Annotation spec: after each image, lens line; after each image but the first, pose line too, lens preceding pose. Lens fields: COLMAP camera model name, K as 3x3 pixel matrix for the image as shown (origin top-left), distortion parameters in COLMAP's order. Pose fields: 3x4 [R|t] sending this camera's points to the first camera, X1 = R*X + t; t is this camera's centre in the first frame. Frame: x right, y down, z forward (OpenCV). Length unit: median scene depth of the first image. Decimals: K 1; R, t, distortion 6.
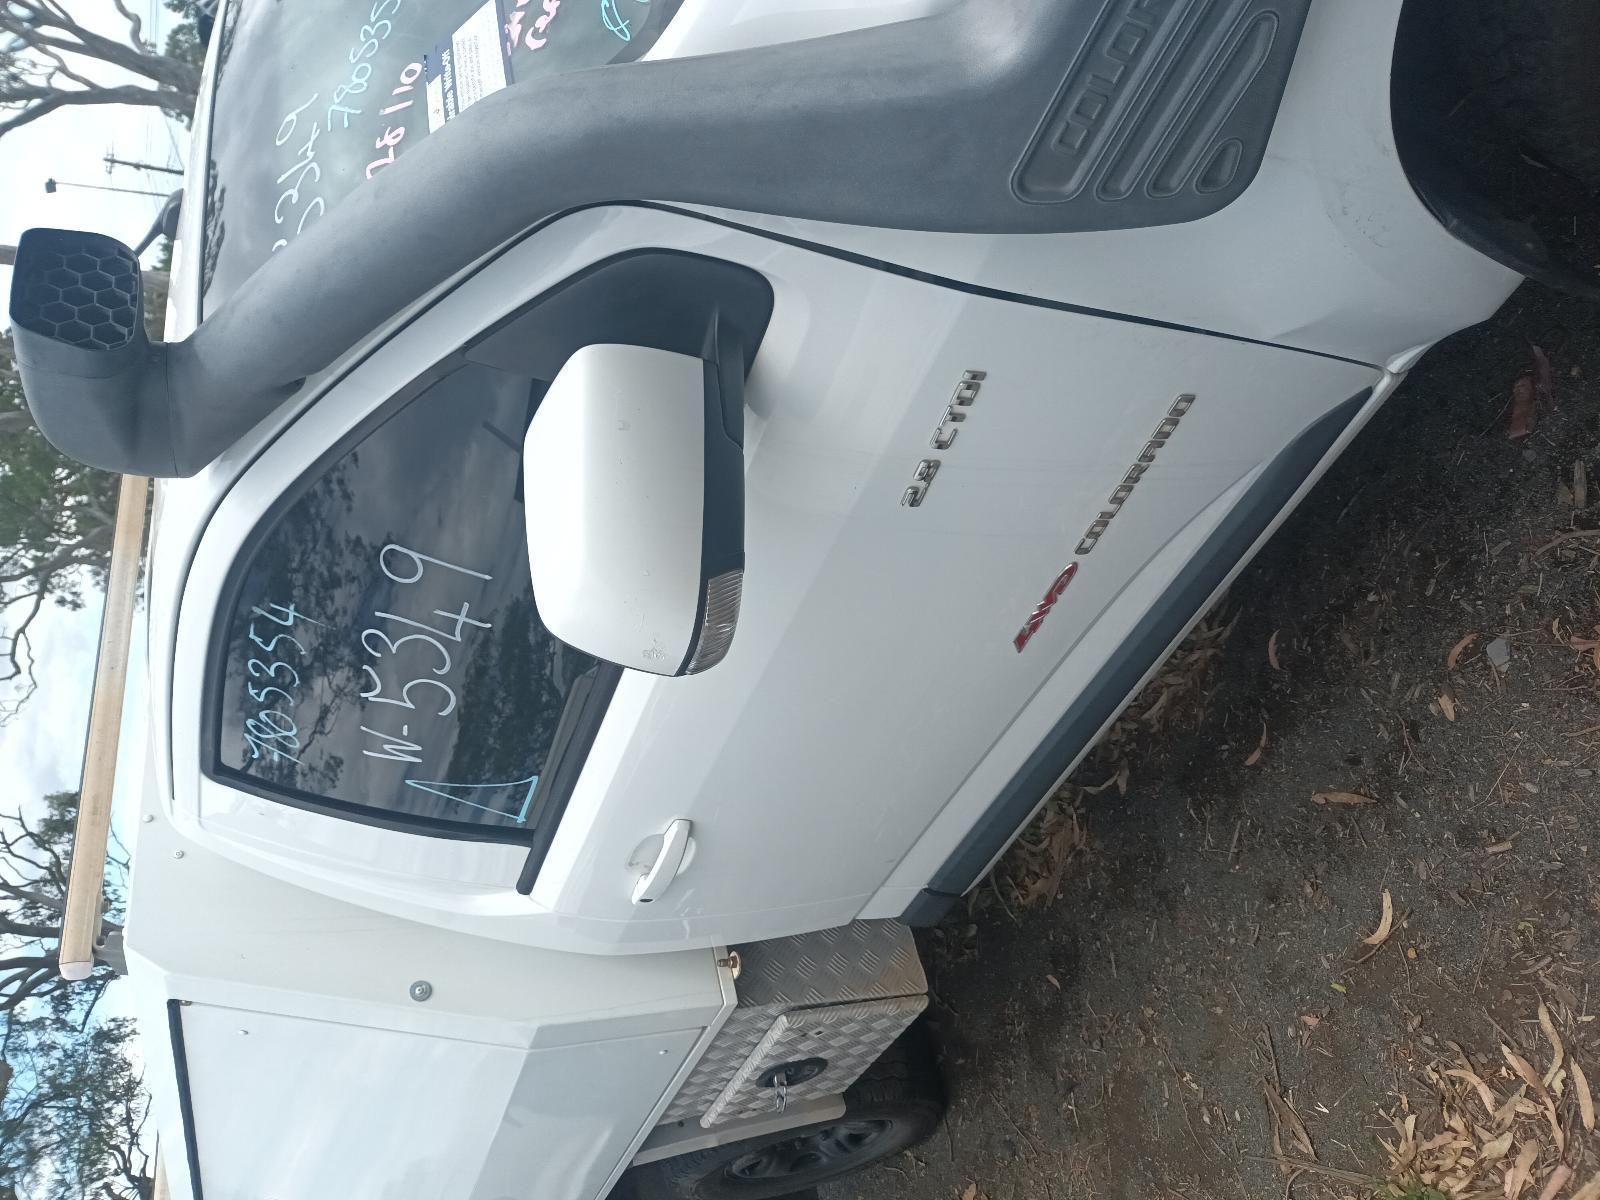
lens RADIAL K [[1185.8, 0, 801.8], [0, 1185.8, 614.1], [0, 0, 1]] dist [0.027070, -0.033949]
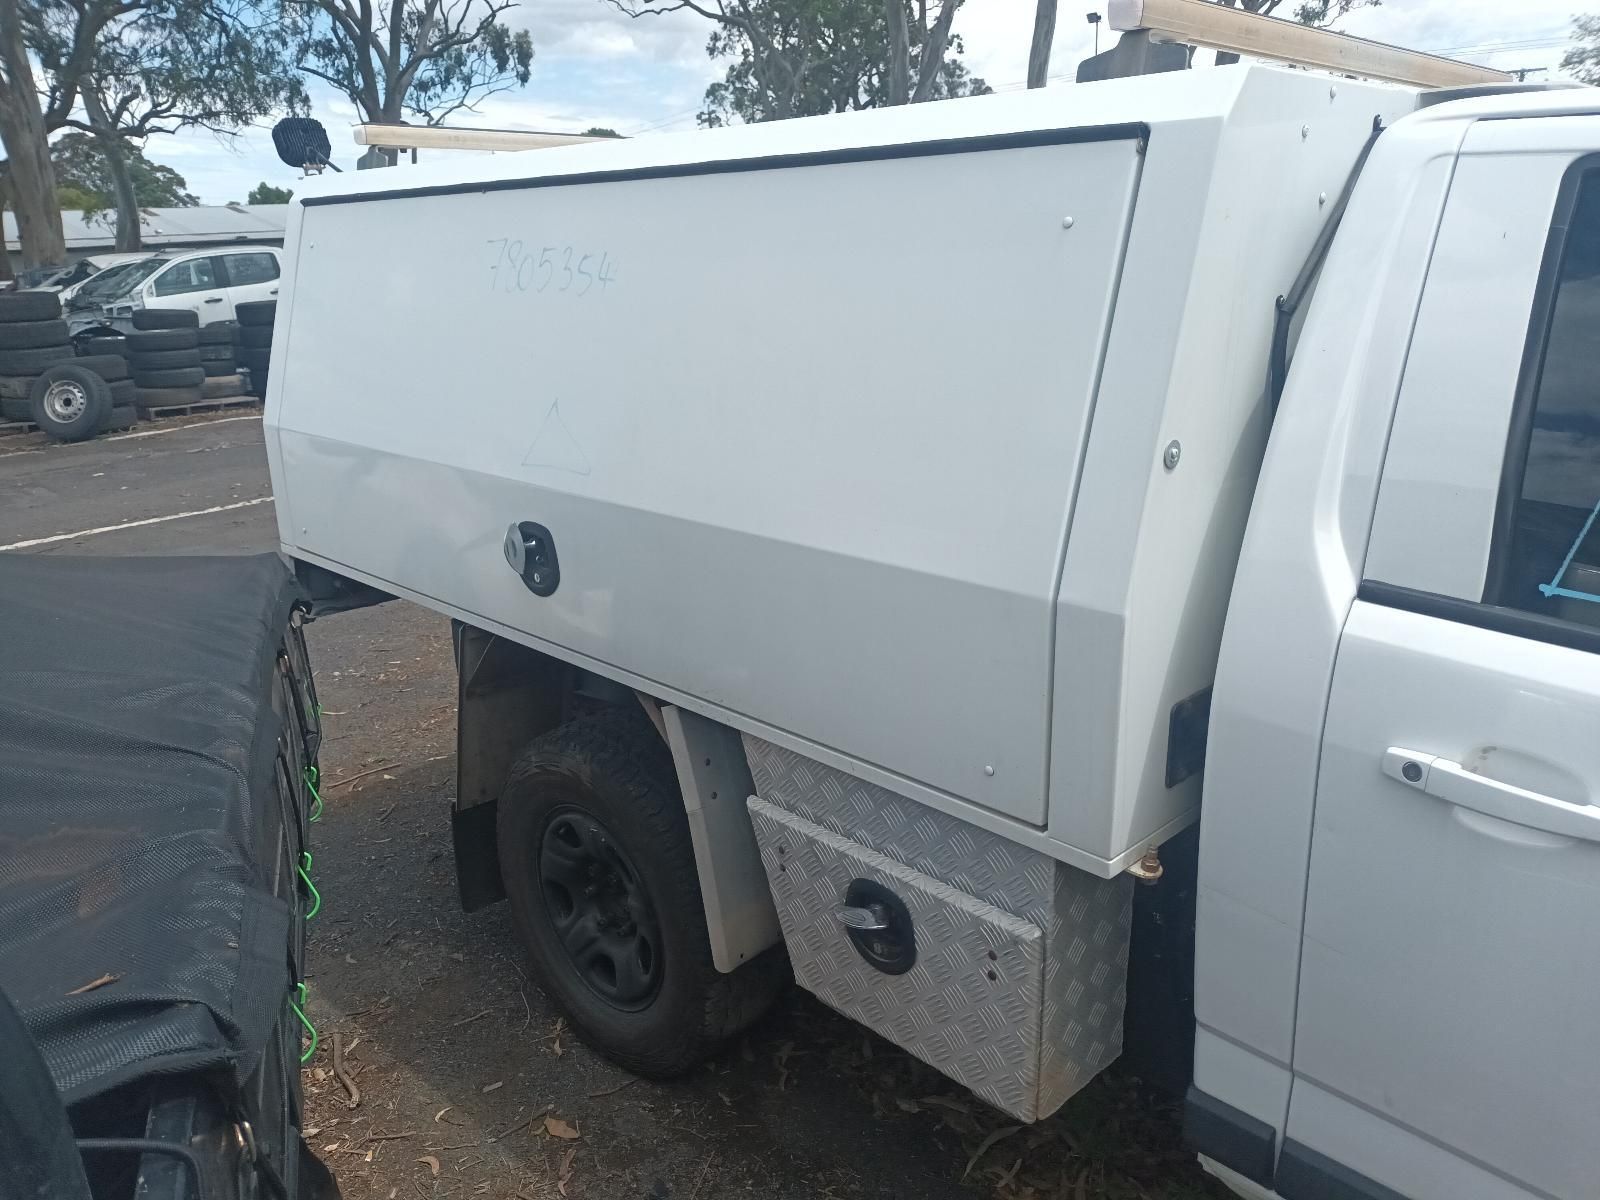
lens RADIAL K [[1185.8, 0, 805.0], [0, 1185.8, 592.8], [0, 0, 1]] dist [0.027070, -0.033949]
pose [[0.073097, 0.990517, -0.116335, -0.075636], [-0.995155, 0.064751, -0.073981, 0.268542], [-0.065747, 0.121179, 0.990451, 0.136516]]
